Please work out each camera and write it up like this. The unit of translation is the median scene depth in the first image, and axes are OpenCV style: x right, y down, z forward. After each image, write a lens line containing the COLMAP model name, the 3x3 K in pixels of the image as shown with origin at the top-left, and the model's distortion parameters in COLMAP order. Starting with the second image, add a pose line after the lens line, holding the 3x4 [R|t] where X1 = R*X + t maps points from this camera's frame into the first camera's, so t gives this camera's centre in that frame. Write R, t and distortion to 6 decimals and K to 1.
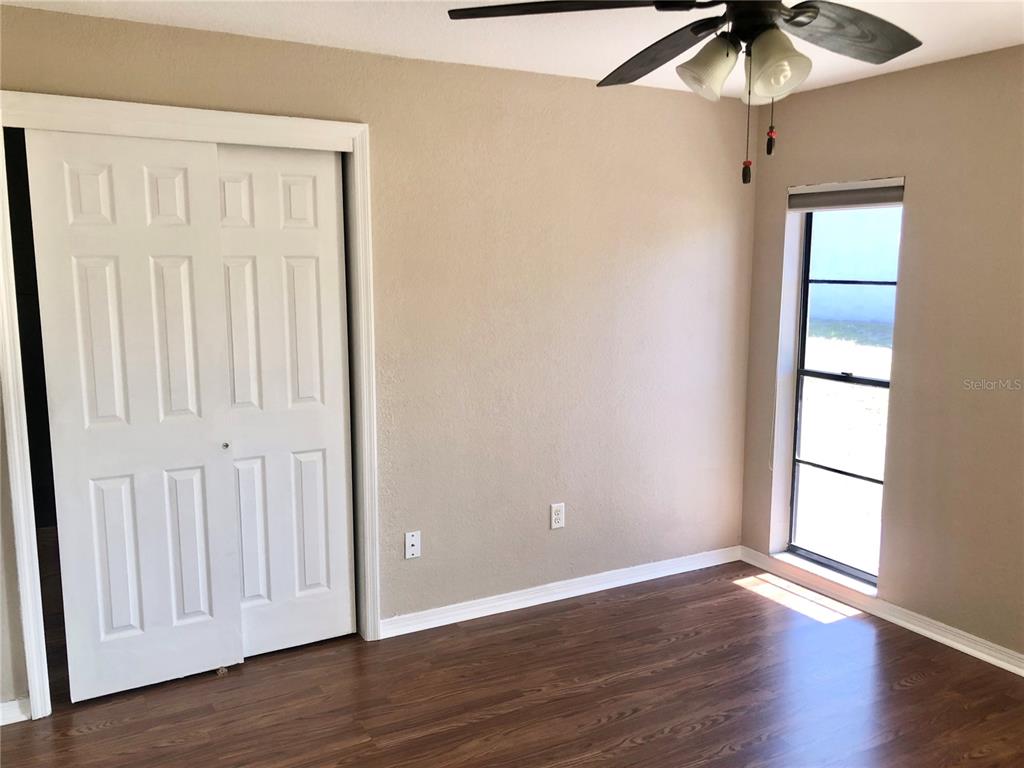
lens RADIAL K [[833.6, 0, 503.2], [0, 833.6, 381.2], [0, 0, 1]] dist [0.022393, -0.032740]
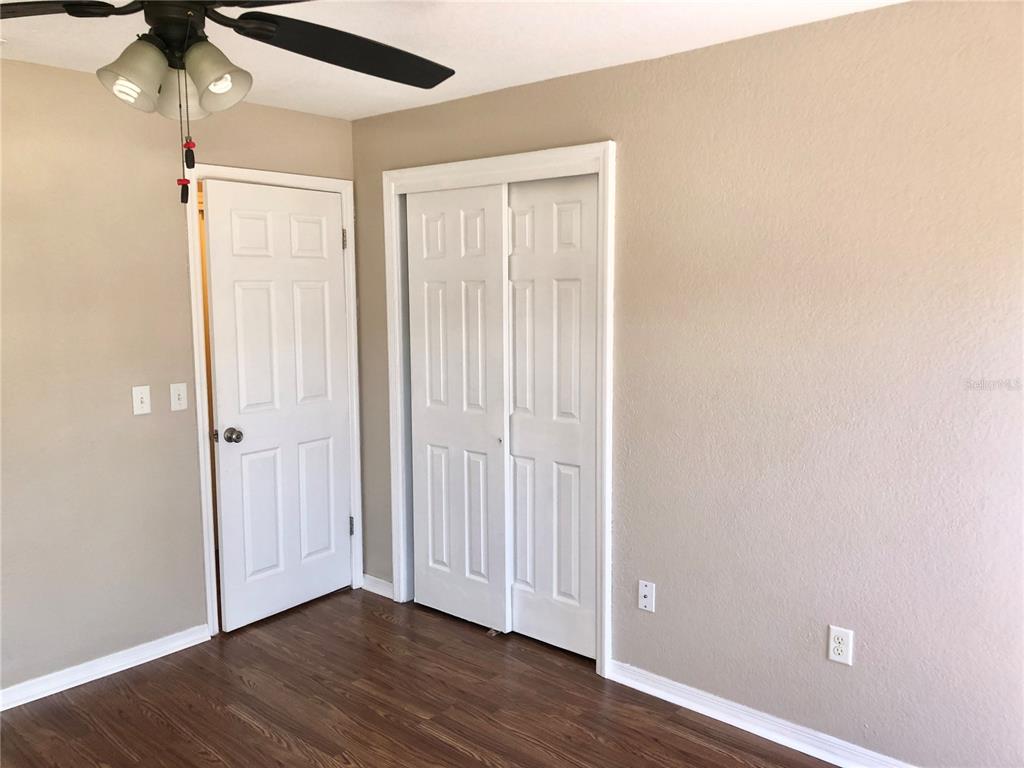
lens RADIAL K [[833.6, 0, 505.3], [0, 833.6, 383.9], [0, 0, 1]] dist [0.022393, -0.032740]
pose [[0.340967, 0.110966, -0.933503, 0.712728], [-0.128449, 0.989195, 0.070670, -0.081554], [0.931258, 0.095811, 0.351537, 0.559039]]
